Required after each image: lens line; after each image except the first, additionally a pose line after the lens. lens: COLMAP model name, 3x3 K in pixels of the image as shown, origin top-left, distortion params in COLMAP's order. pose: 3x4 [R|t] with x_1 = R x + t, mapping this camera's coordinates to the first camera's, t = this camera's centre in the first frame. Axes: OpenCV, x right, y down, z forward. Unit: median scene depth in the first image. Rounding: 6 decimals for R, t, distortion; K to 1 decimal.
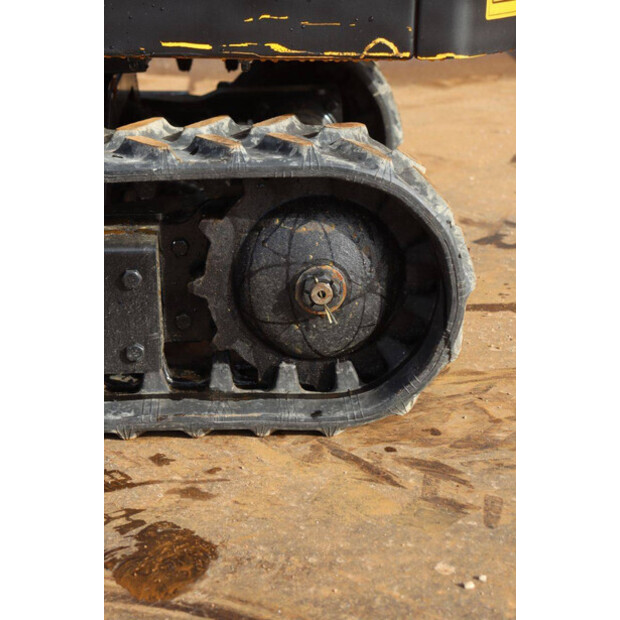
lens RADIAL K [[1452.1, 0, 306.1], [0, 1452.1, 315.6], [0, 0, 1]] dist [0.368832, 0.000000]
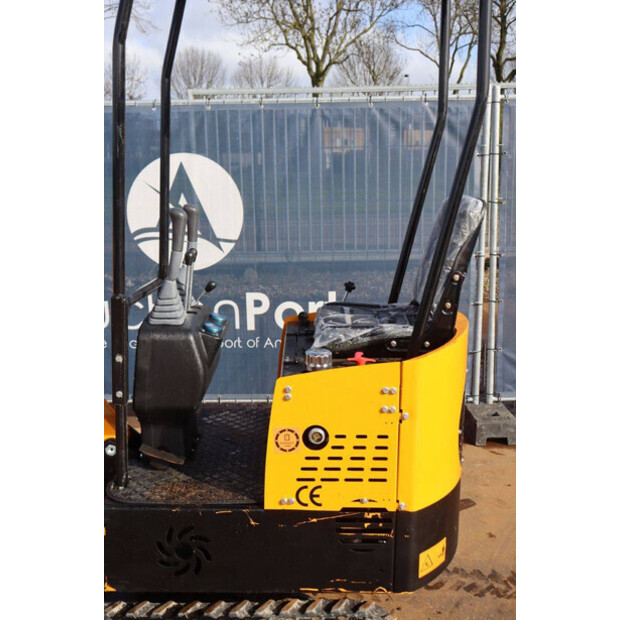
lens RADIAL K [[716.7, 0, 303.7], [0, 716.7, 324.7], [0, 0, 1]] dist [-0.008069, 0.000000]
pose [[0.999486, -0.001695, -0.032016, -0.046219], [-0.002511, 0.991395, -0.130882, -0.477748], [0.031963, 0.130895, 0.990881, -0.364693]]
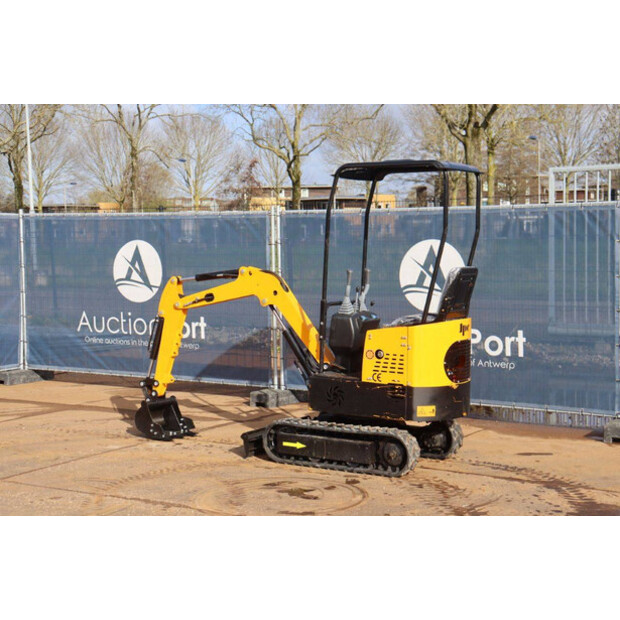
lens RADIAL K [[1088.3, 0, 309.4], [0, 1088.3, 313.6], [0, 0, 1]] dist [0.204611, 0.000000]
pose [[0.837931, 0.036757, -0.544537, 2.378634], [-0.180045, 0.960493, -0.212219, 0.491707], [0.515223, 0.275866, 0.811445, -3.398102]]
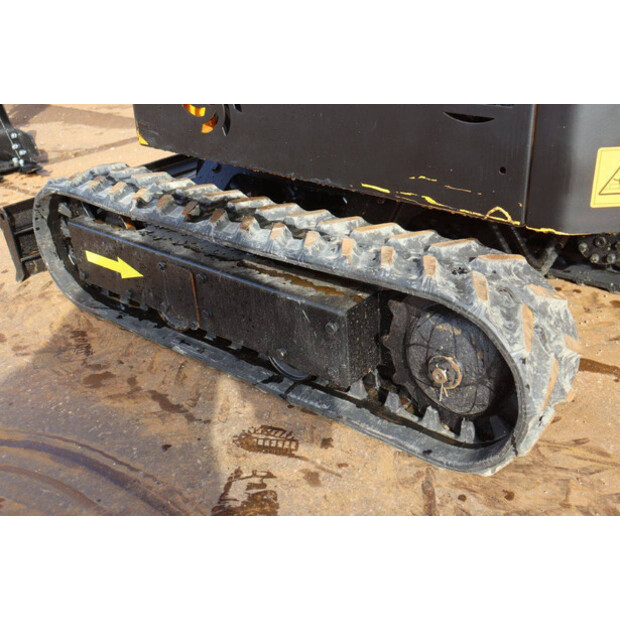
lens RADIAL K [[723.4, 0, 309.1], [0, 723.4, 307.3], [0, 0, 1]] dist [-0.007220, 0.000000]
pose [[0.738662, 0.266048, -0.619352, 0.327307], [-0.170321, 0.962666, 0.210391, -0.201288], [0.652204, -0.049919, 0.756398, 0.401968]]
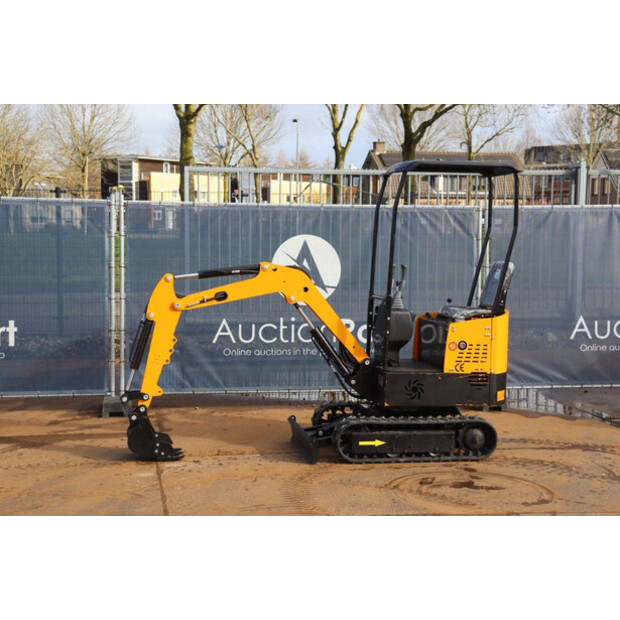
lens RADIAL K [[1032.2, 0, 298.8], [0, 1032.2, 310.9], [0, 0, 1]] dist [0.171322, 0.000000]
pose [[0.988848, 0.003177, 0.148895, -1.579133], [0.035860, 0.965278, -0.258752, 0.649206], [-0.144547, 0.261206, 0.954399, -3.792720]]
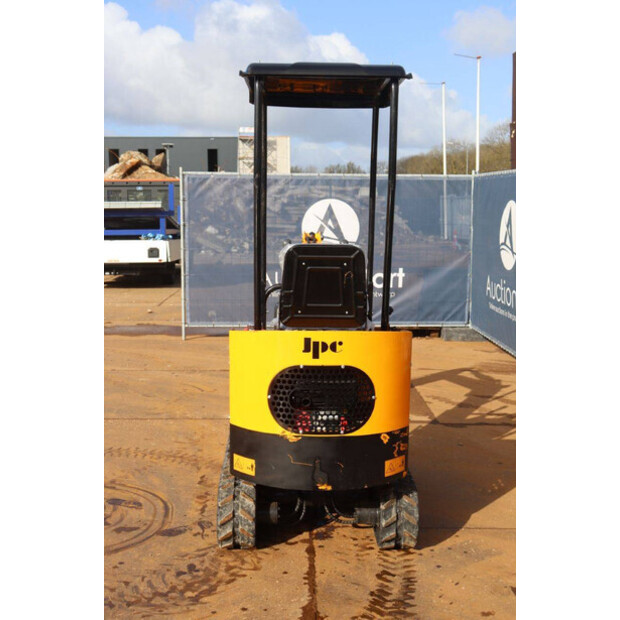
lens RADIAL K [[837.8, 0, 307.8], [0, 837.8, 314.8], [0, 0, 1]] dist [0.074888, 0.000000]
pose [[-0.006457, 0.136239, -0.990655, 2.511464], [-0.339650, 0.931480, 0.130315, -1.015525], [0.940530, 0.337317, 0.040259, 0.931967]]
